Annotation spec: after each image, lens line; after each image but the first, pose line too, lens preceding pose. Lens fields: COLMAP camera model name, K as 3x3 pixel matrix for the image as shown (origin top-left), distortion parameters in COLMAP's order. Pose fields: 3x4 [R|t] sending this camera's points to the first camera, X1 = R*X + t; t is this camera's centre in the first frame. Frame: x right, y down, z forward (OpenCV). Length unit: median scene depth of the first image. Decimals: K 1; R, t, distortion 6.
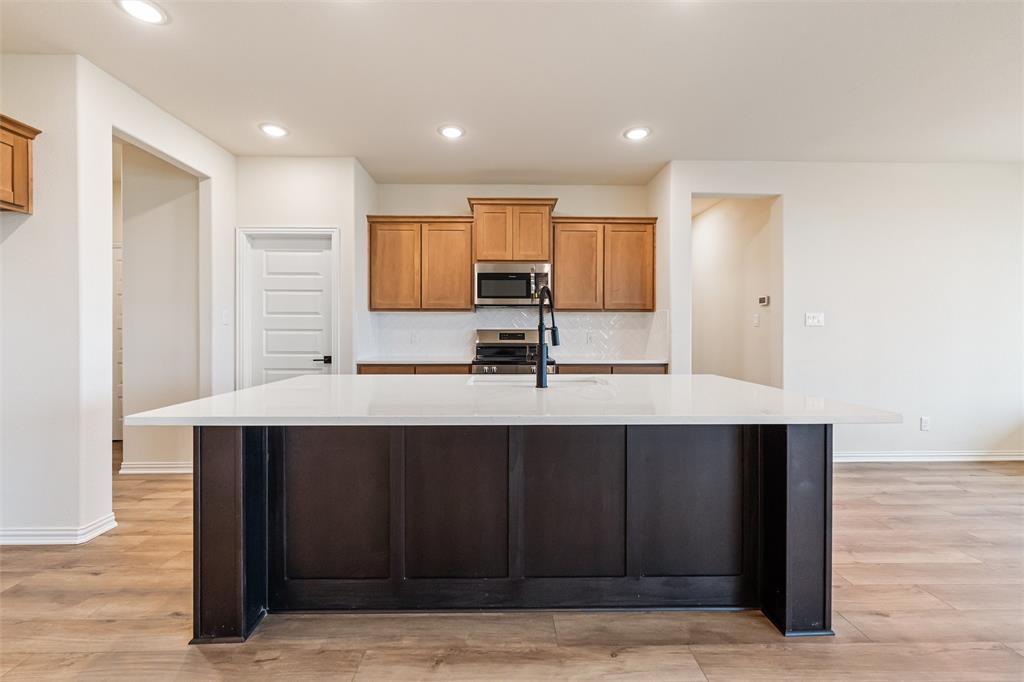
lens RADIAL K [[418.2, 0, 511.3], [0, 418.2, 332.2], [0, 0, 1]] dist [-0.002099, -0.000510]
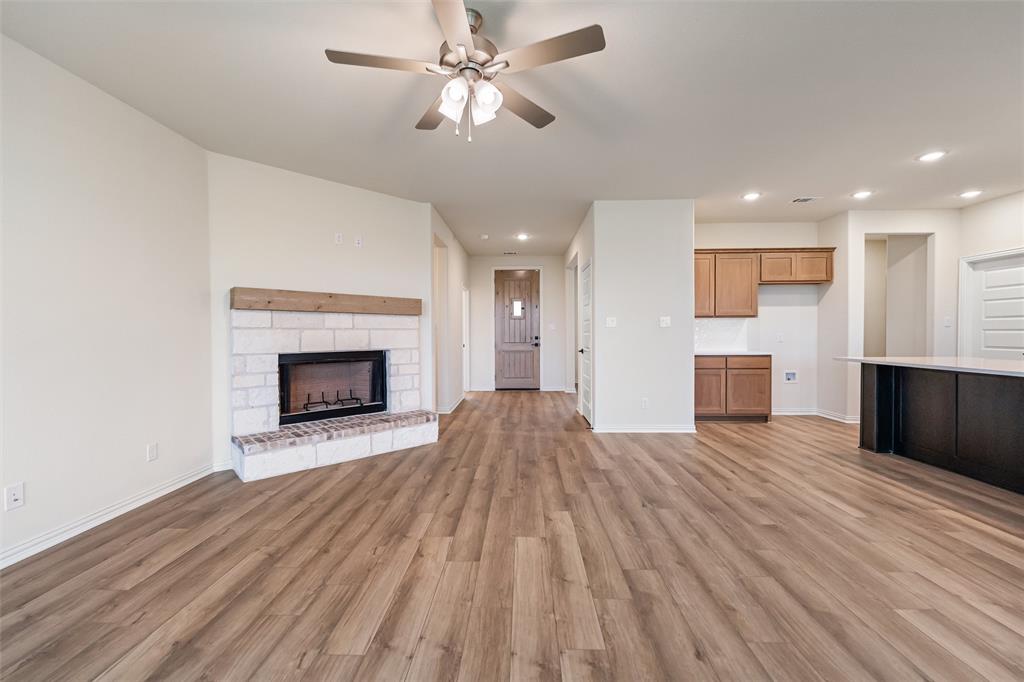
lens RADIAL K [[416.3, 0, 509.5], [0, 416.3, 339.1], [0, 0, 1]] dist [-0.000806, -0.000950]
pose [[-0.059541, 0.016087, -0.998096, 0.958638], [-0.008873, 0.999822, 0.016645, 0.017472], [0.998186, 0.009847, -0.059388, -0.509439]]
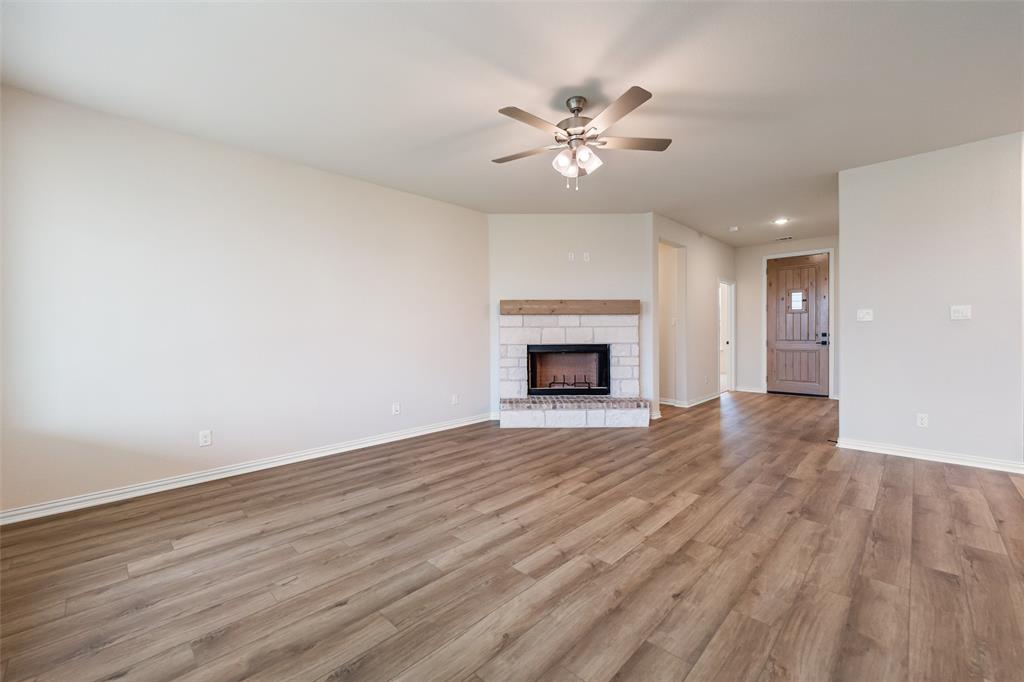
lens RADIAL K [[415.1, 0, 510.4], [0, 415.1, 335.5], [0, 0, 1]] dist [-0.001715, -0.000293]
pose [[-0.719381, 0.012866, -0.694497, 1.031914], [-0.000779, 0.999813, 0.019329, 0.015072], [0.694616, 0.014446, -0.719236, -0.088184]]
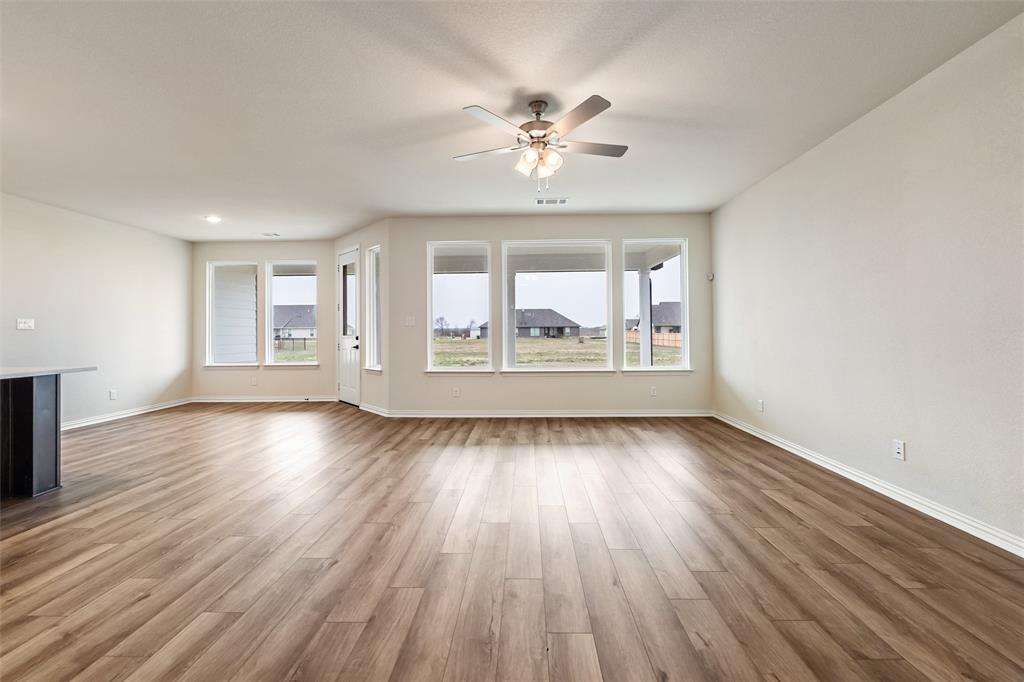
lens RADIAL K [[429.5, 0, 516.6], [0, 429.5, 326.2], [0, 0, 1]] dist [-0.000557, -0.000396]
pose [[0.050970, 0.010888, 0.998641, -0.540840], [0.022248, 0.999680, -0.012035, 0.025520], [-0.998452, 0.022831, 0.050711, -0.598692]]
